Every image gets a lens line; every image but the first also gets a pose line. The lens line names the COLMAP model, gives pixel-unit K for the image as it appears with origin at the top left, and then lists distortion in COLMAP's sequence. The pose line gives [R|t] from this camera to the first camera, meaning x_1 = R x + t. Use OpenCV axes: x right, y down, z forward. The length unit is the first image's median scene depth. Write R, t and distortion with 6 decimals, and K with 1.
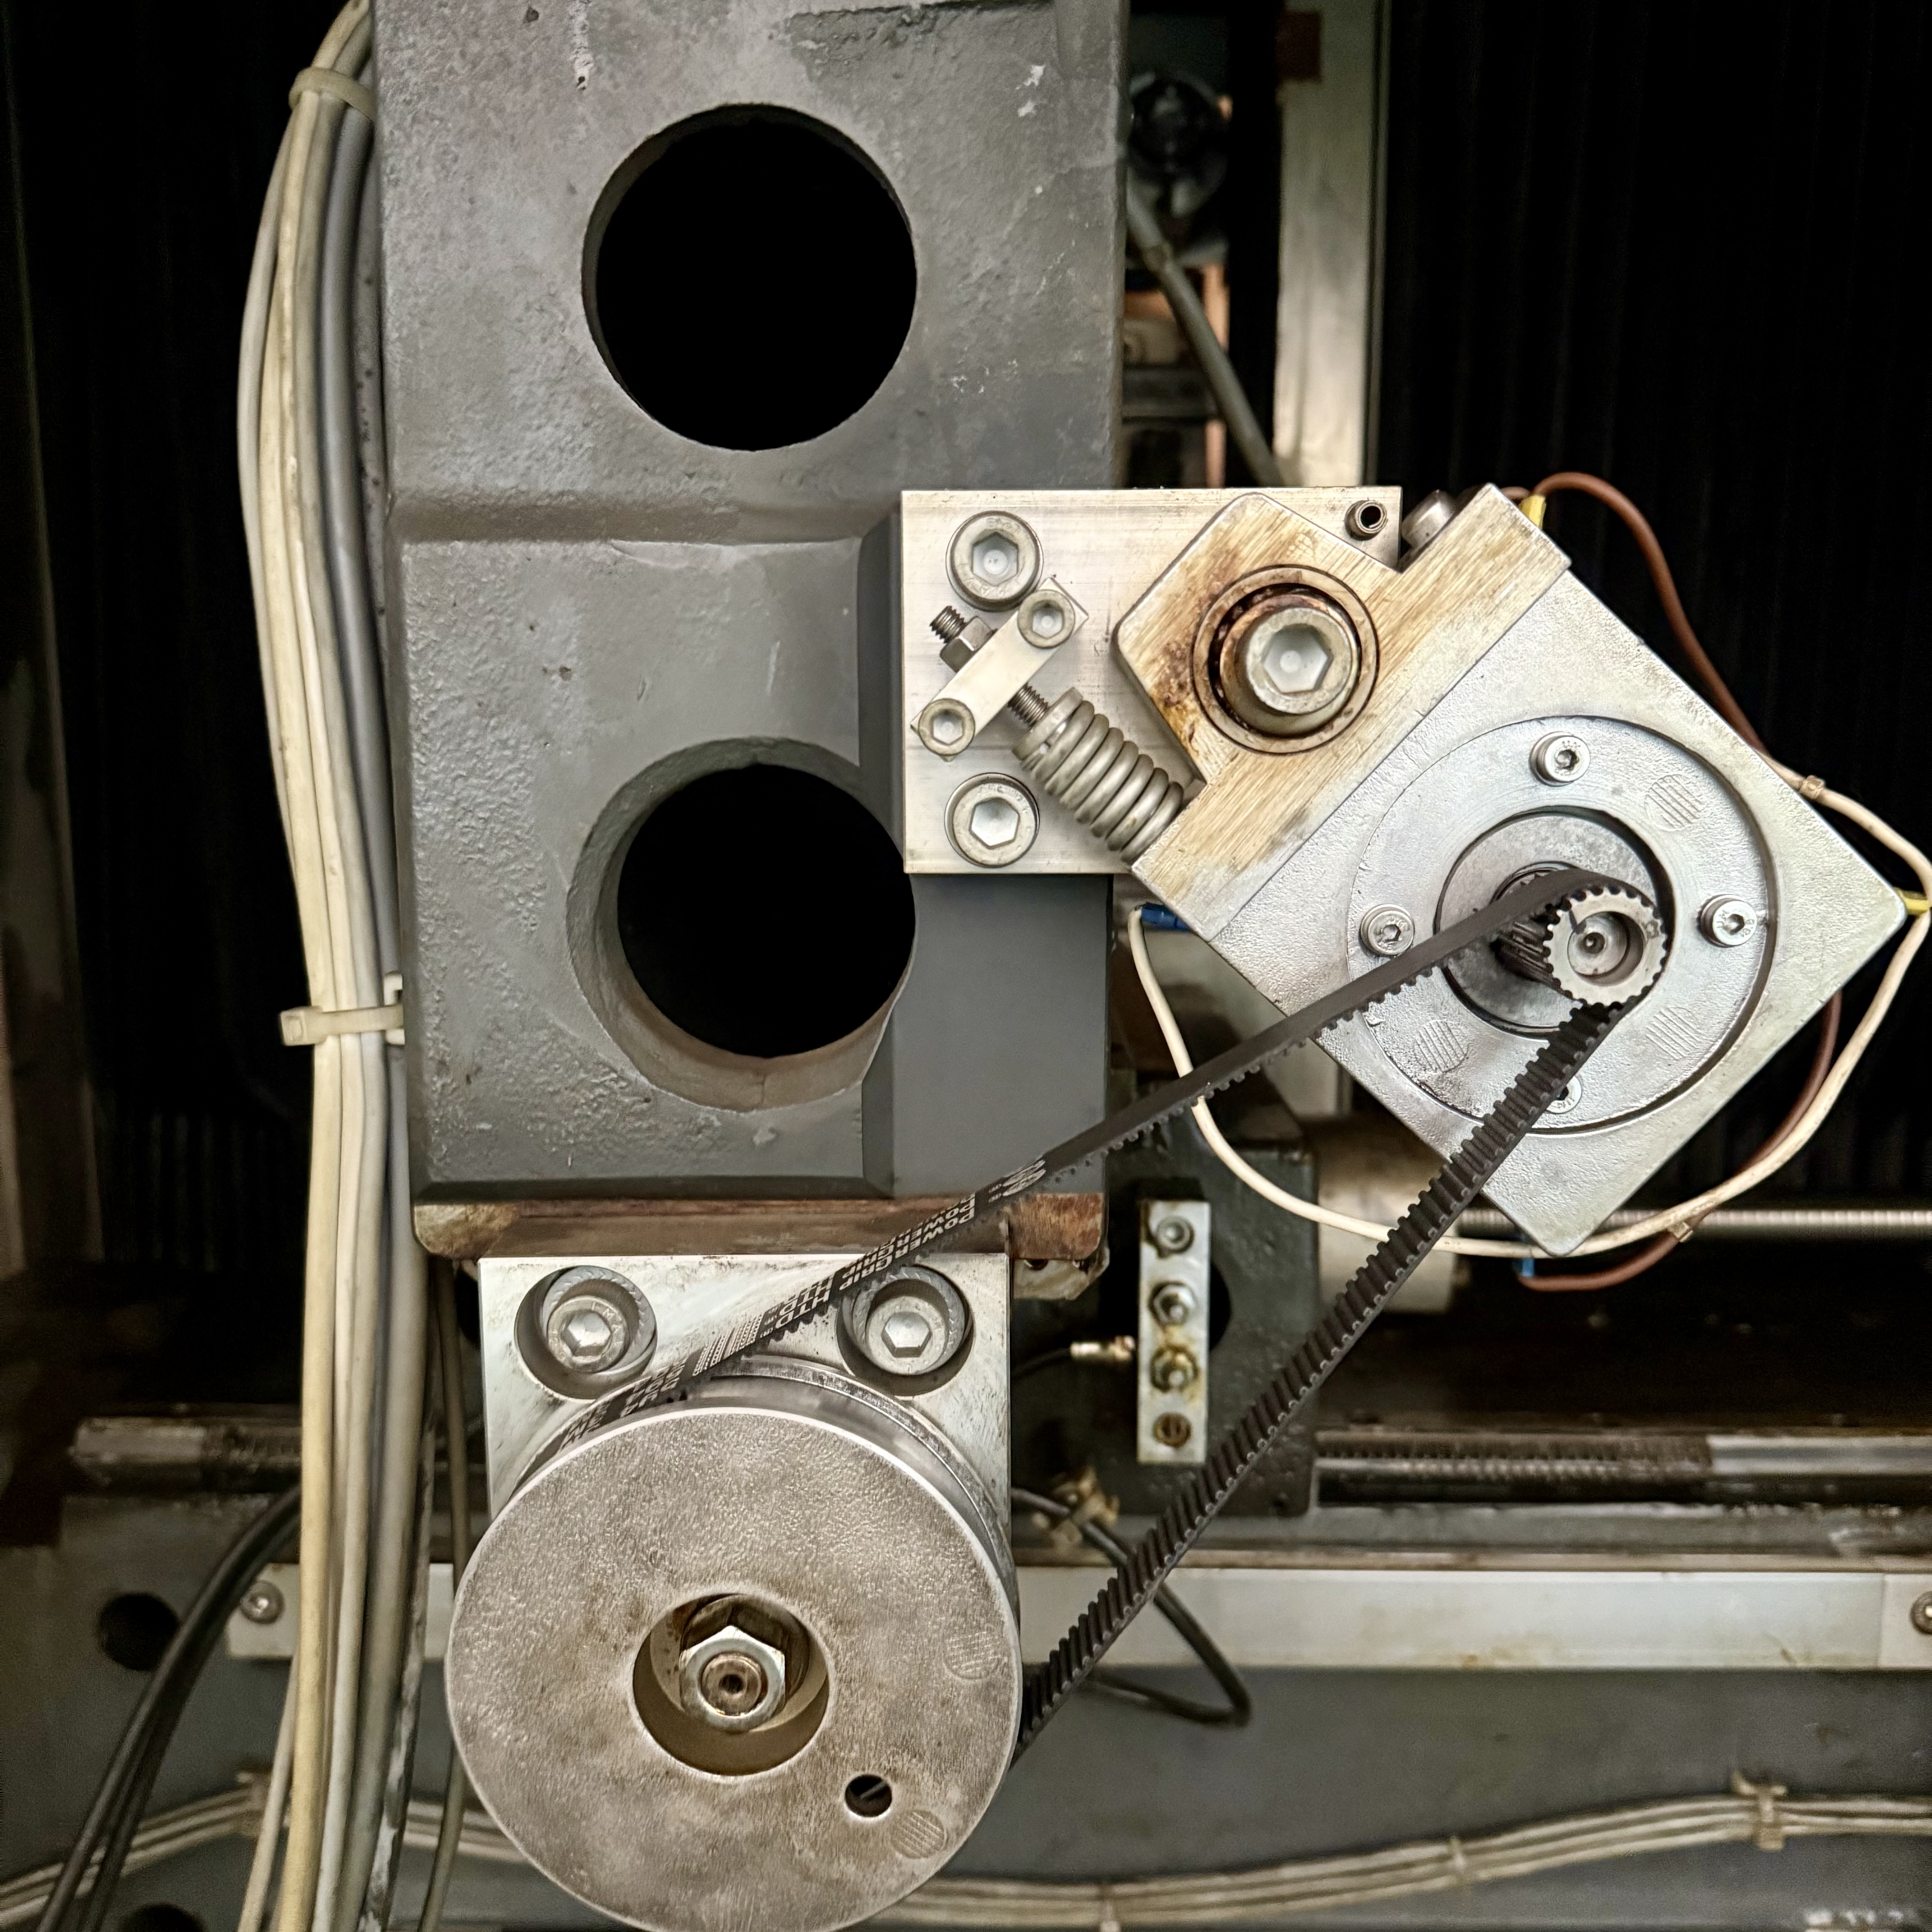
lens RADIAL K [[1804.3, 0, 966.0], [0, 1804.3, 966.0], [0, 0, 1]] dist [0.007876, -0.008115]
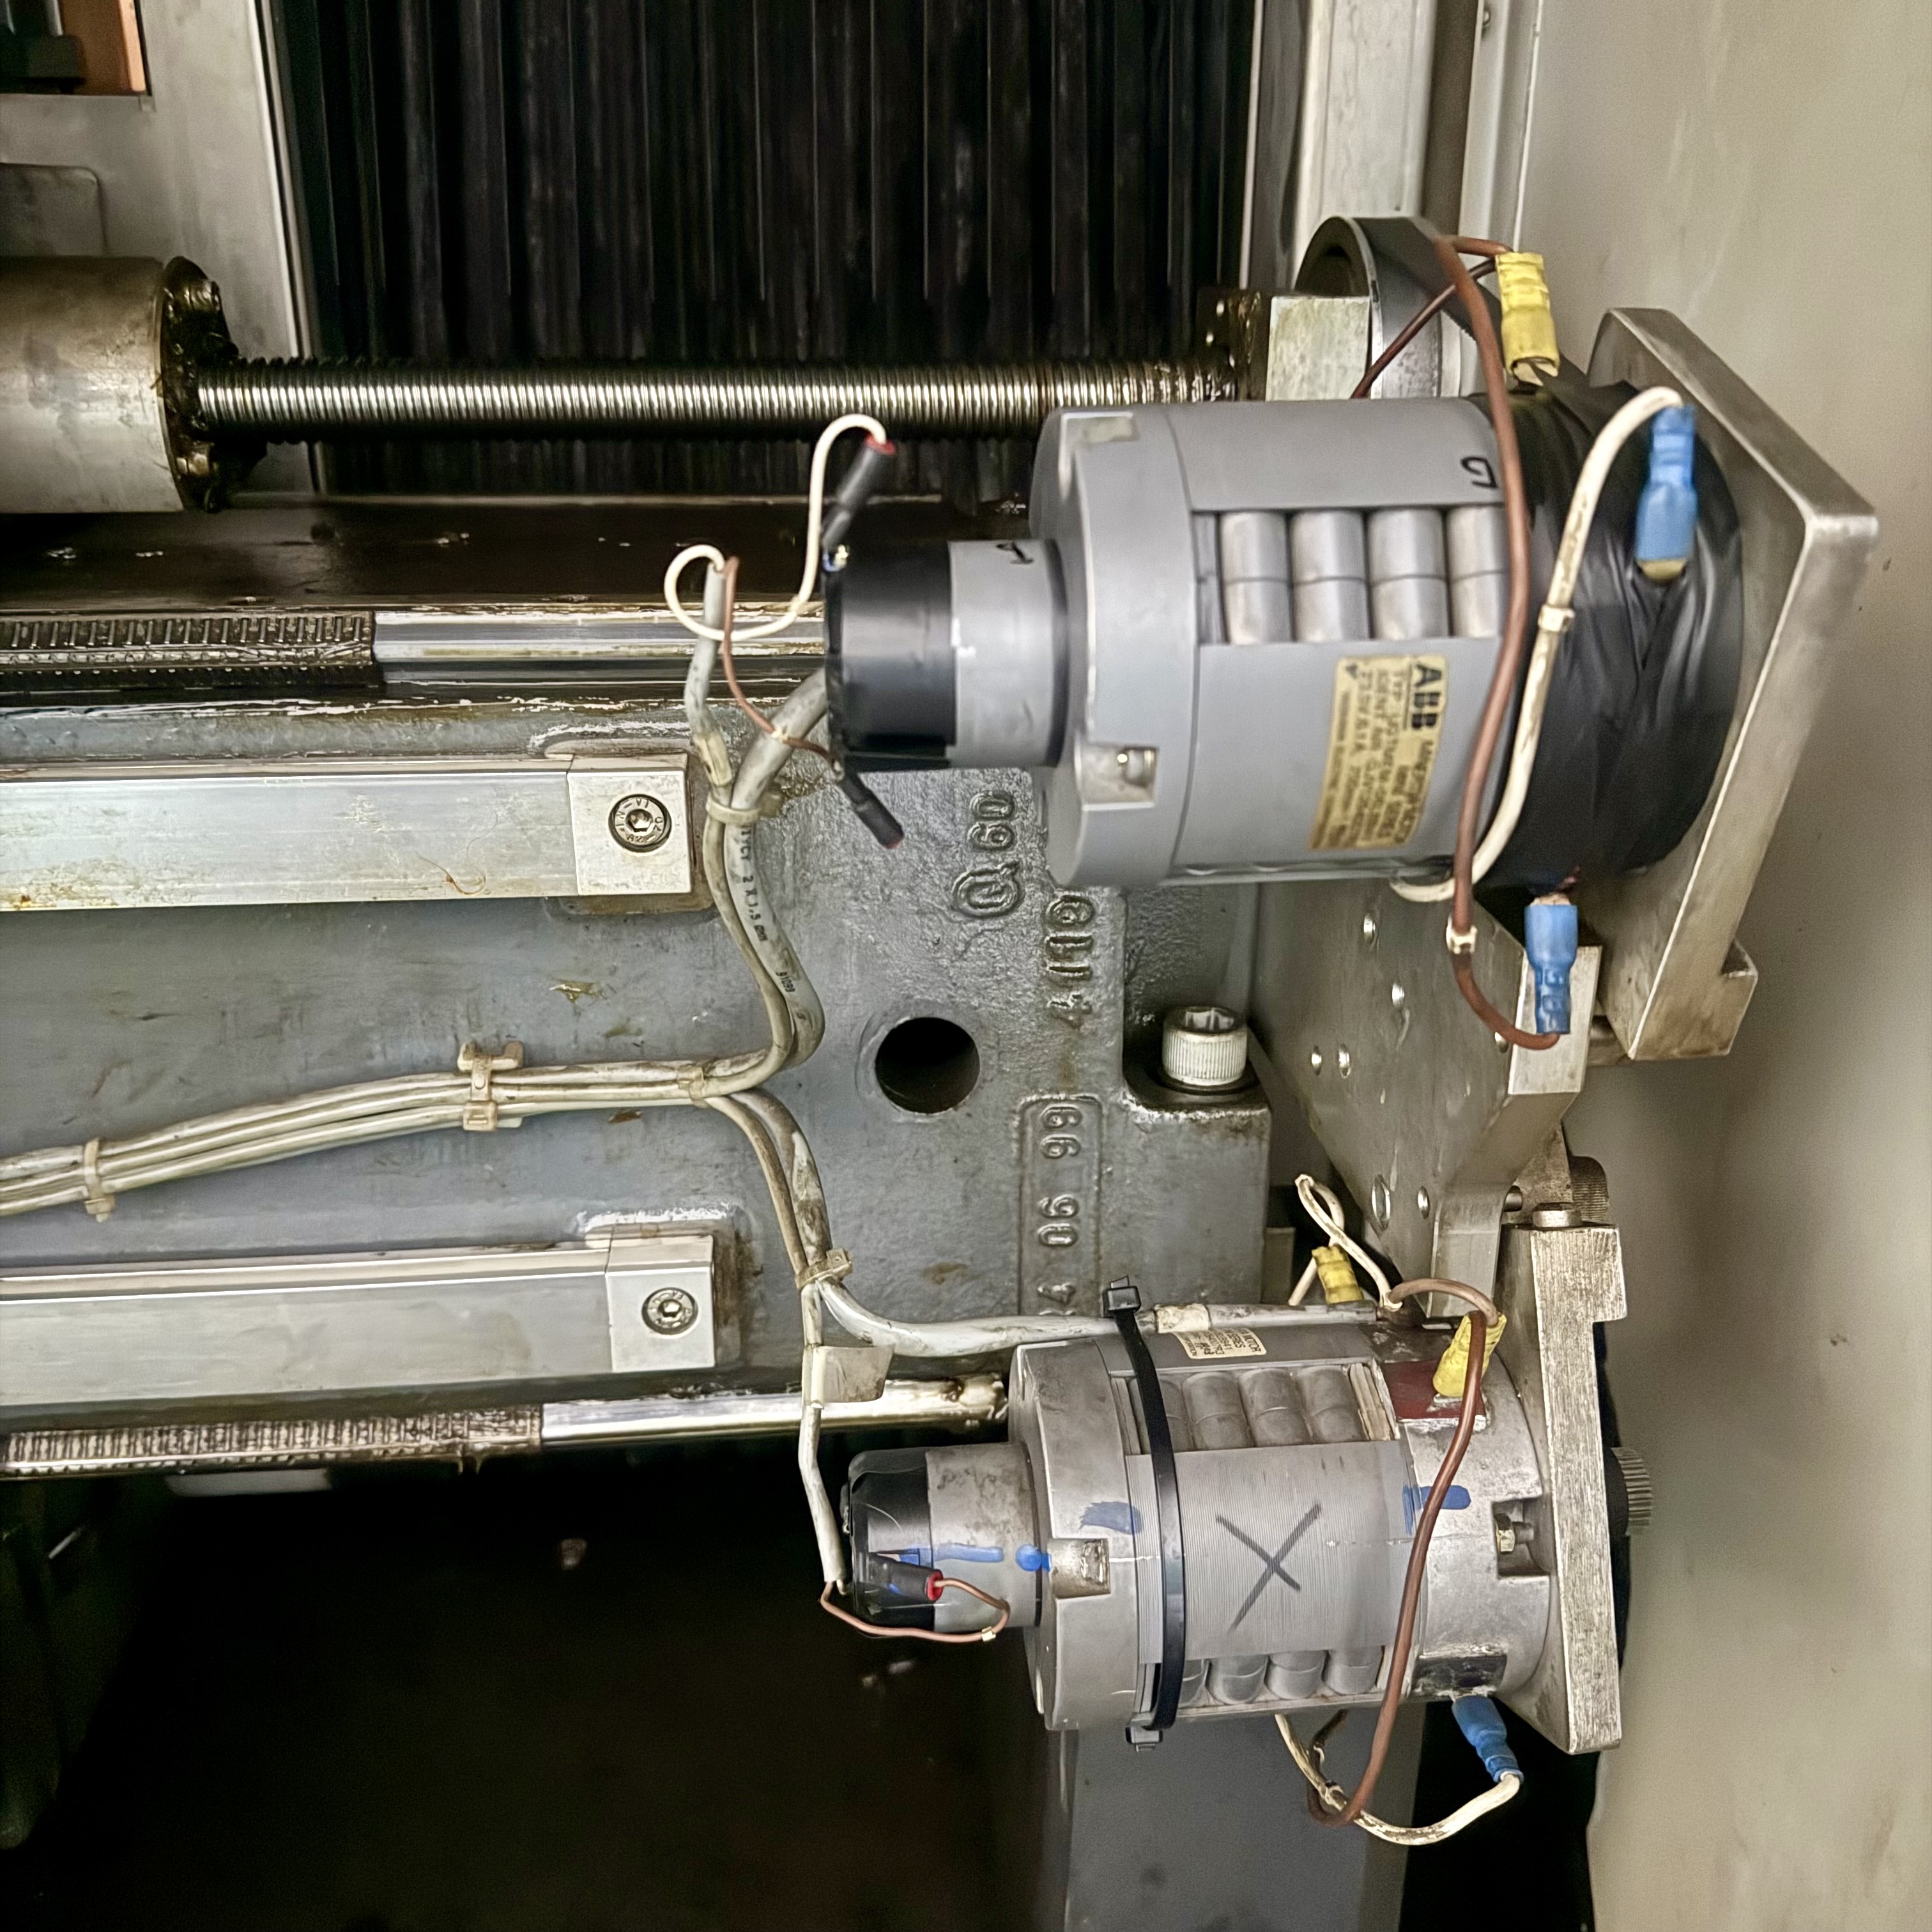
lens RADIAL K [[1804.3, 0, 966.0], [0, 1804.3, 966.0], [0, 0, 1]] dist [0.007876, -0.008115]
pose [[0.988234, -0.042353, 0.146968, 0.536669], [0.005261, 0.969741, 0.244080, 0.221455], [-0.152859, -0.240435, 0.958554, 0.214874]]
